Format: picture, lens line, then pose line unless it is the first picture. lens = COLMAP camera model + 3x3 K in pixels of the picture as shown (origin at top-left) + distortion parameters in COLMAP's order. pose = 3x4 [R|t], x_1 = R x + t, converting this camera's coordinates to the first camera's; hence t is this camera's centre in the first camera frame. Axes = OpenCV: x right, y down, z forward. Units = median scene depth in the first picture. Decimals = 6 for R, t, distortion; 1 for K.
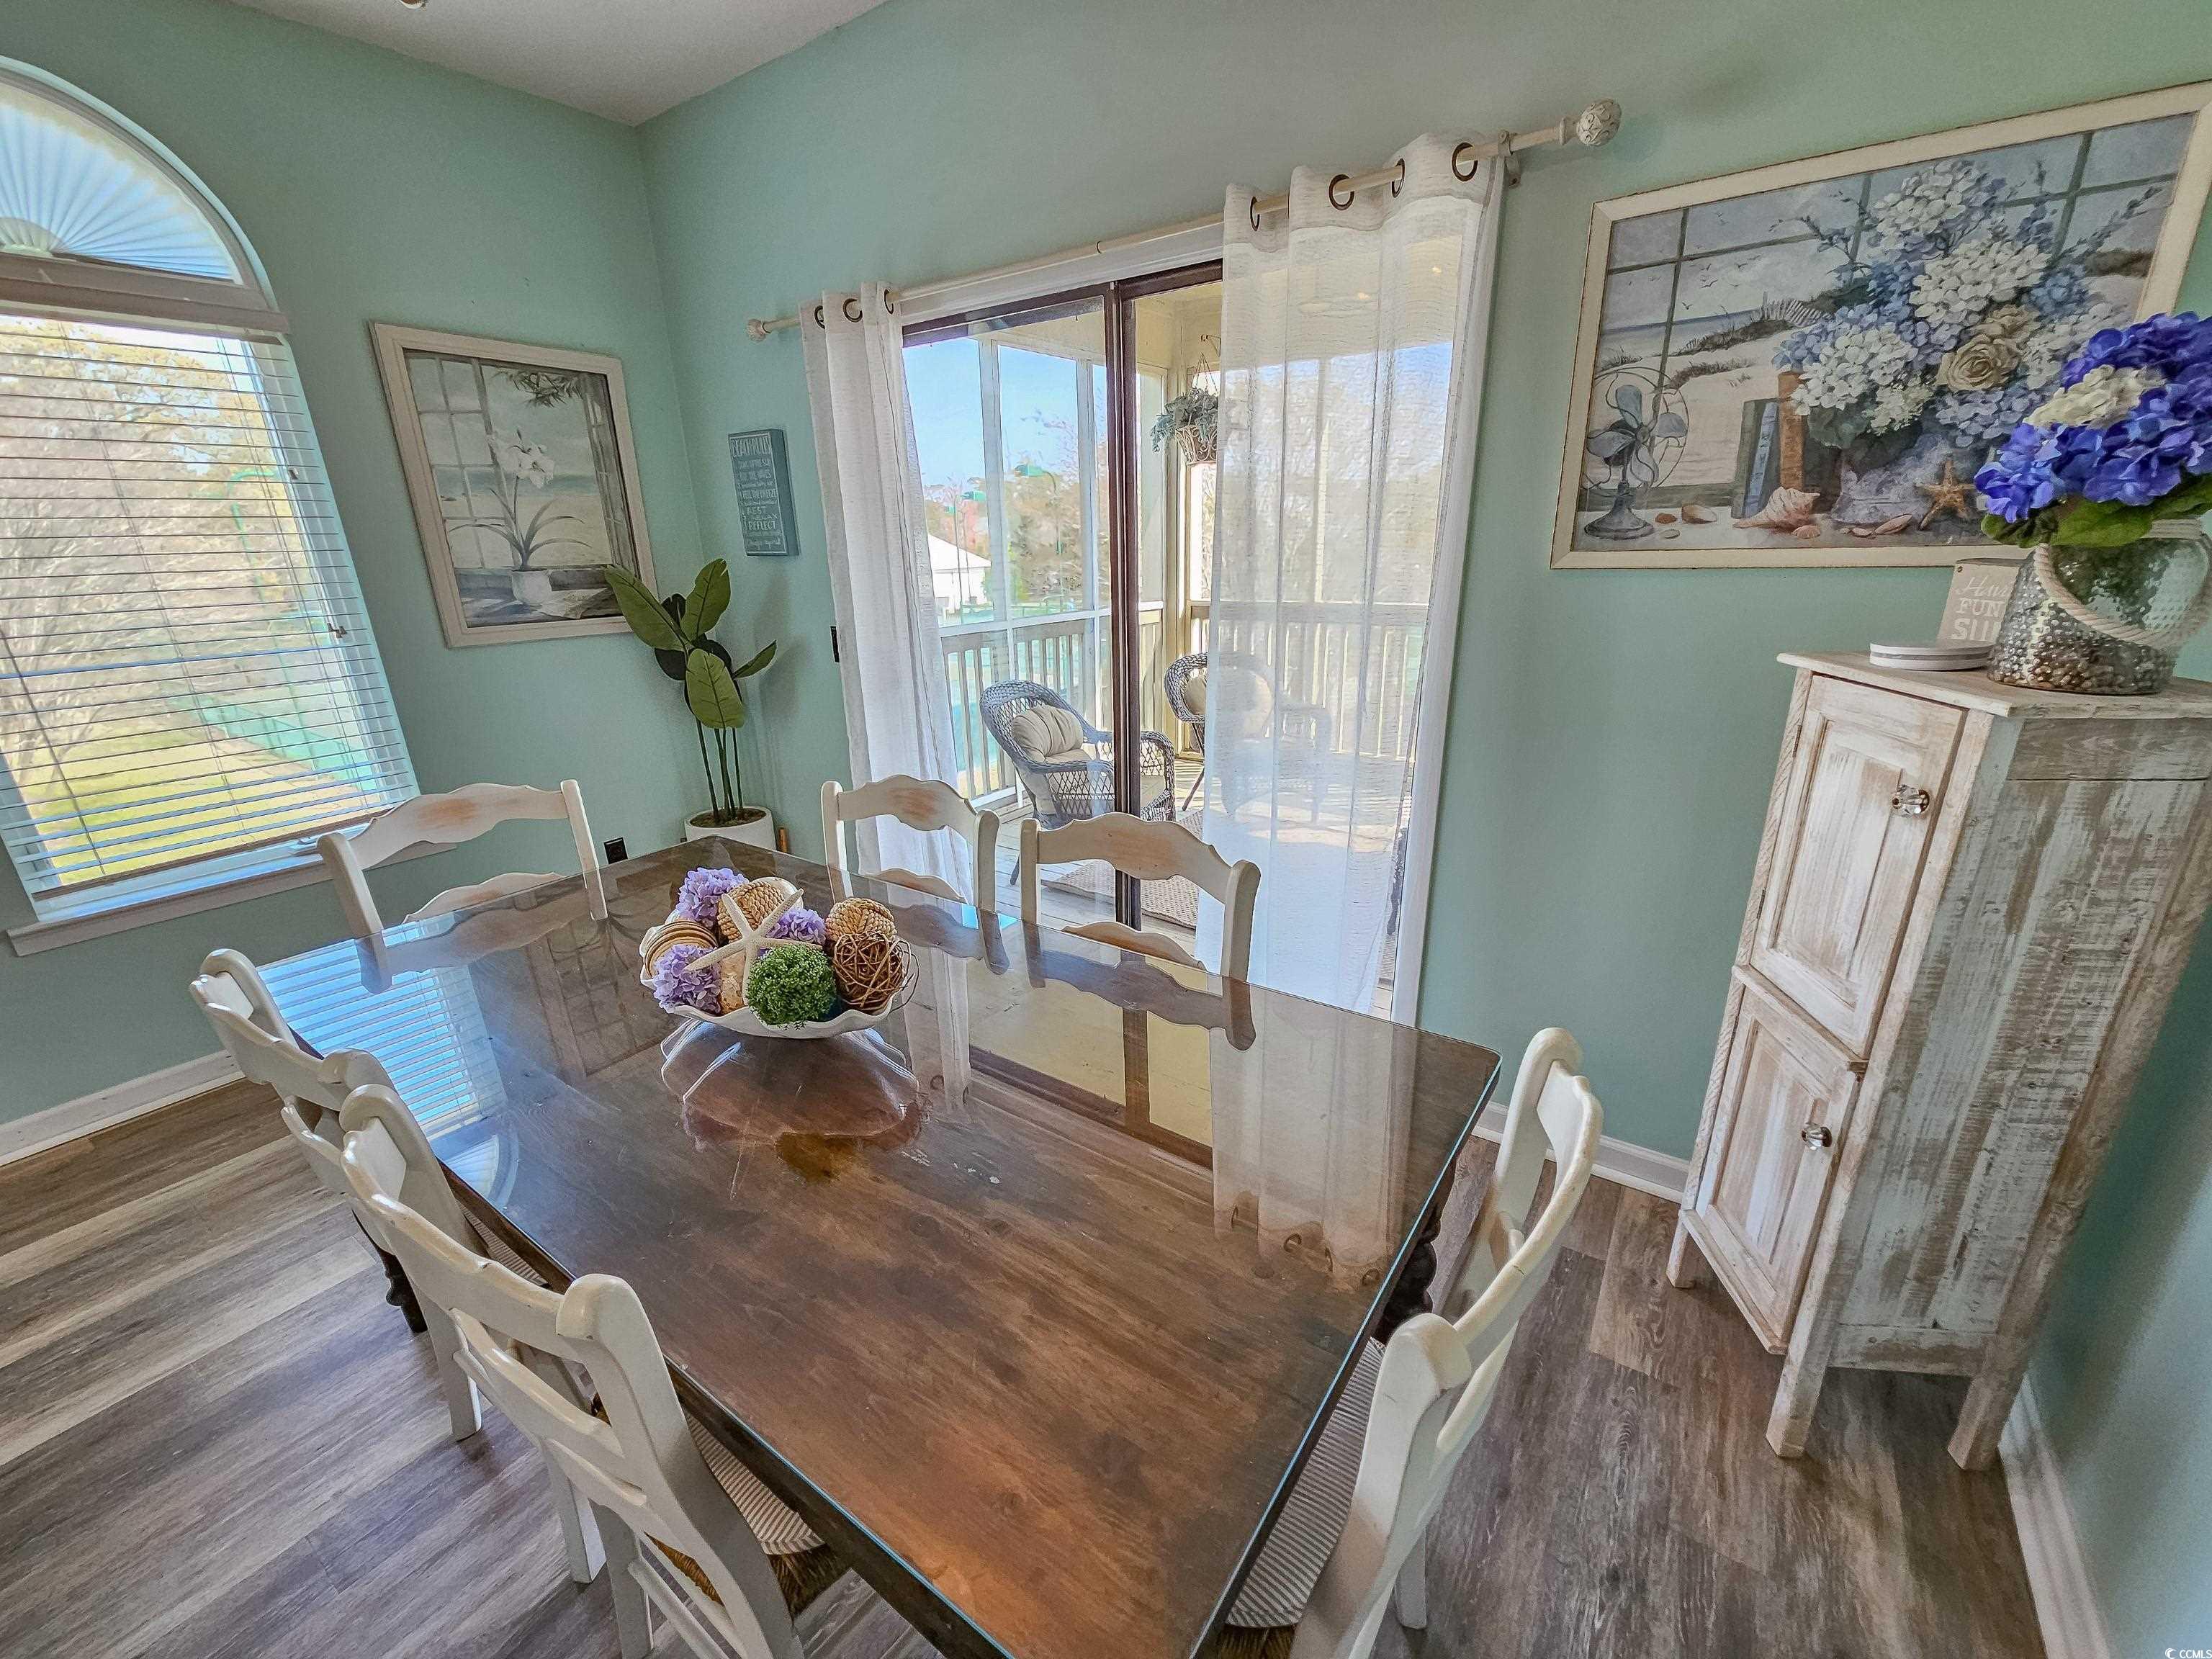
lens RADIAL K [[899.8, 0, 1100.4], [0, 899.8, 853.1], [0, 0, 1]] dist [-0.003571, 0.000055]
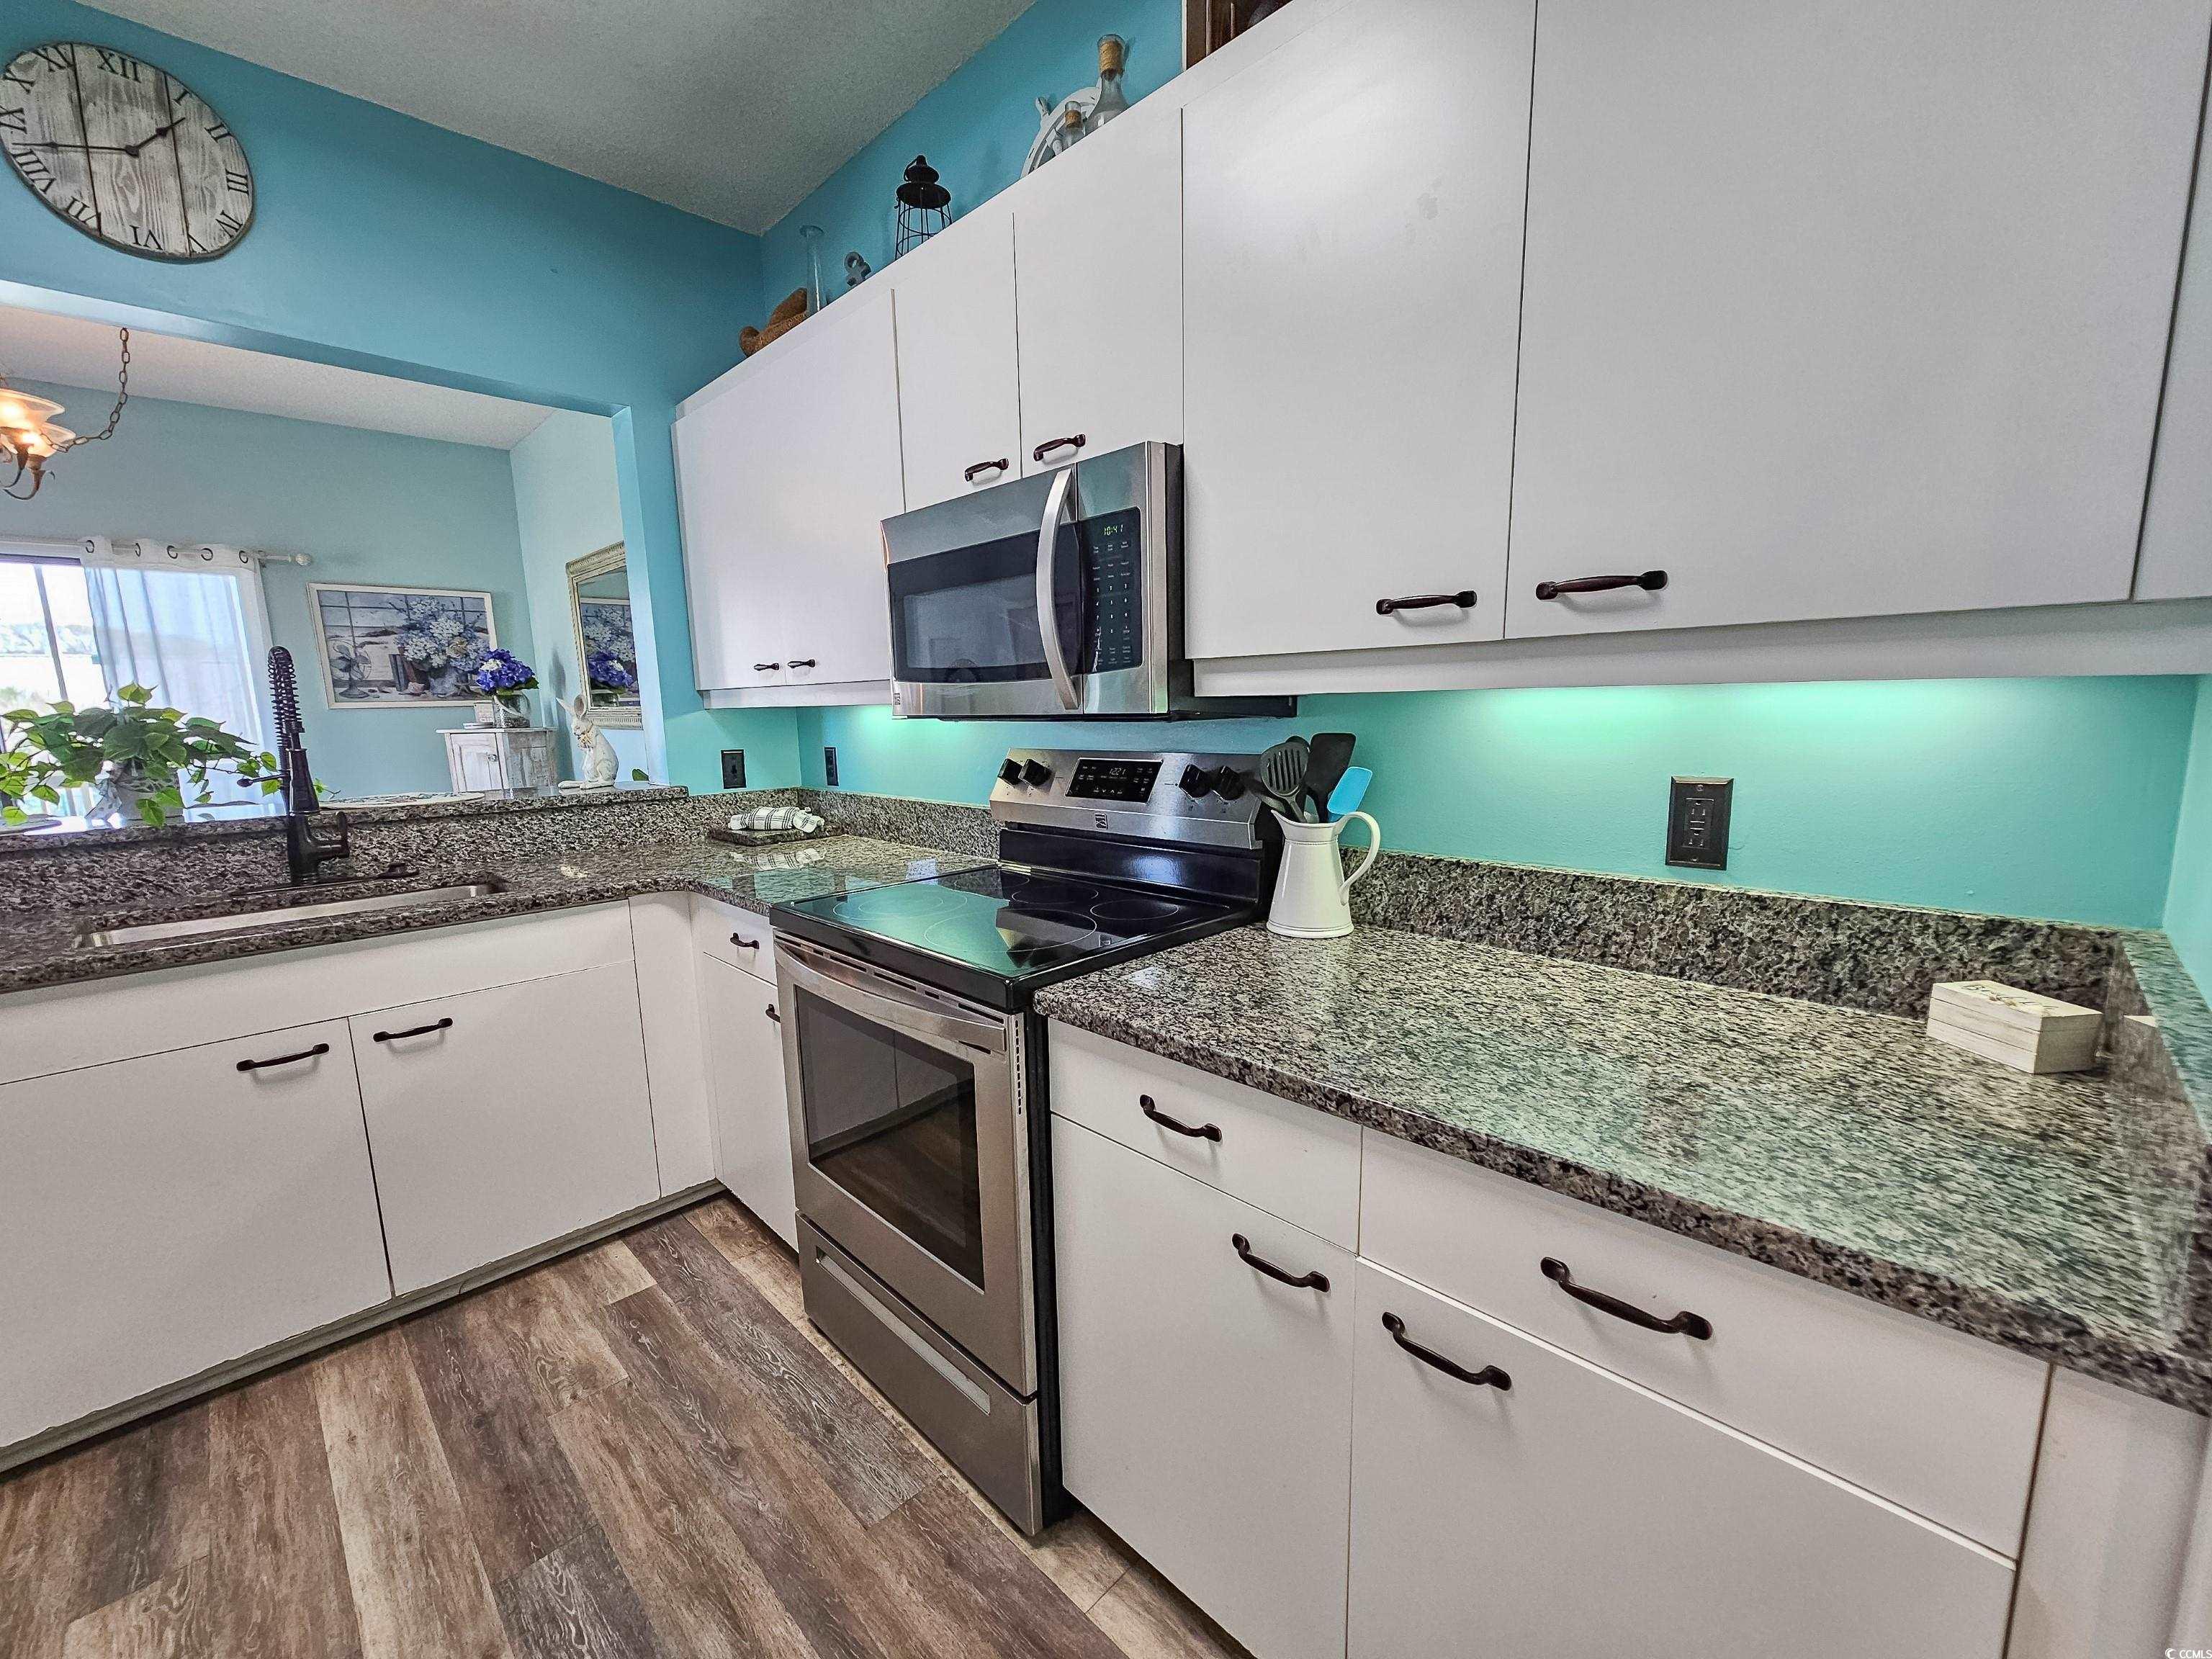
lens RADIAL K [[899.8, 0, 1118.0], [0, 899.8, 848.1], [0, 0, 1]] dist [-0.003571, 0.000055]
pose [[0.148587, -0.131545, 0.980111, -1.997636], [0.346954, 0.935045, 0.072898, 0.750403], [-0.926037, 0.329222, 0.184576, -1.643530]]
